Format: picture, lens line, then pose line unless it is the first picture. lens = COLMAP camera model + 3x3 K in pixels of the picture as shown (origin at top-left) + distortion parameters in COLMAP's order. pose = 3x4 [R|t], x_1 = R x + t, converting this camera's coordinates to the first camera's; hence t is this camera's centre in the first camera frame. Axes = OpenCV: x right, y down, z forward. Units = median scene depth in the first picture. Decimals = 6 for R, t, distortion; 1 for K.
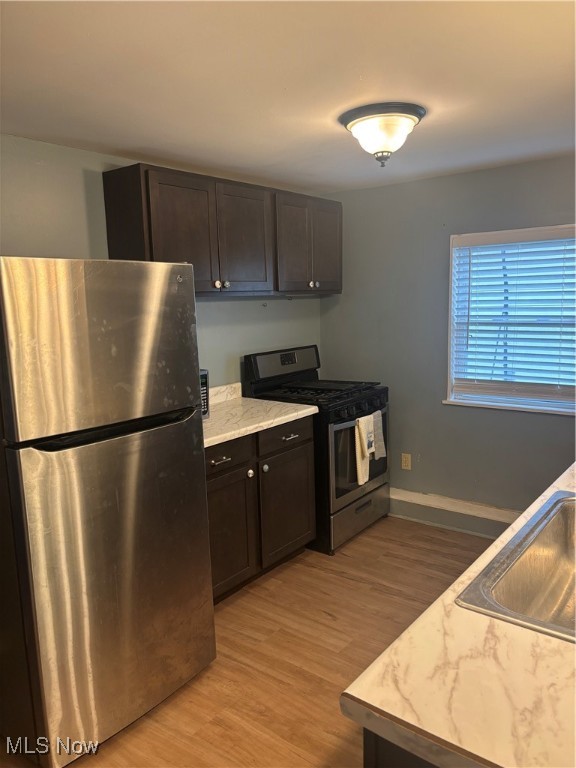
lens RADIAL K [[575.8, 0, 288.0], [0, 575.8, 384.0], [0, 0, 1]] dist [0.058204, -0.066250]
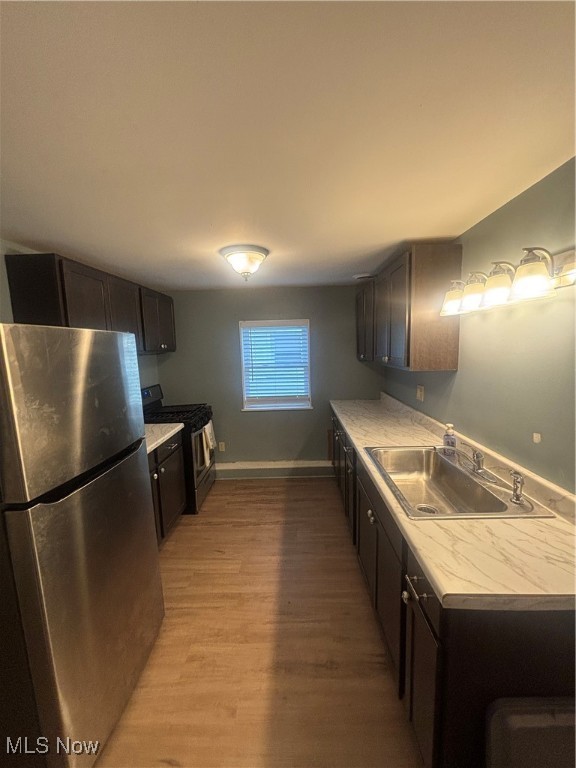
lens RADIAL K [[306.0, 0, 288.0], [0, 306.0, 384.0], [0, 0, 1]] dist [0.001007, 0.000355]
pose [[0.801748, -0.071419, 0.593380, -0.248906], [0.098040, 0.995102, -0.012697, -0.035607], [-0.589566, 0.068355, 0.804823, 0.171771]]
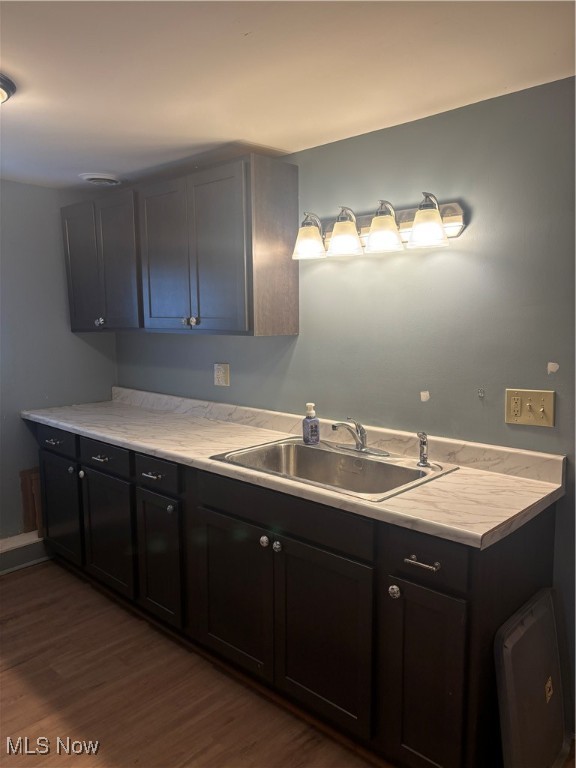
lens RADIAL K [[575.8, 0, 288.0], [0, 575.8, 384.0], [0, 0, 1]] dist [0.058204, -0.066250]
pose [[0.102275, -0.104081, 0.989296, -0.517571], [0.155856, 0.983906, 0.087401, -0.042857], [-0.982471, 0.145248, 0.116850, 0.428598]]
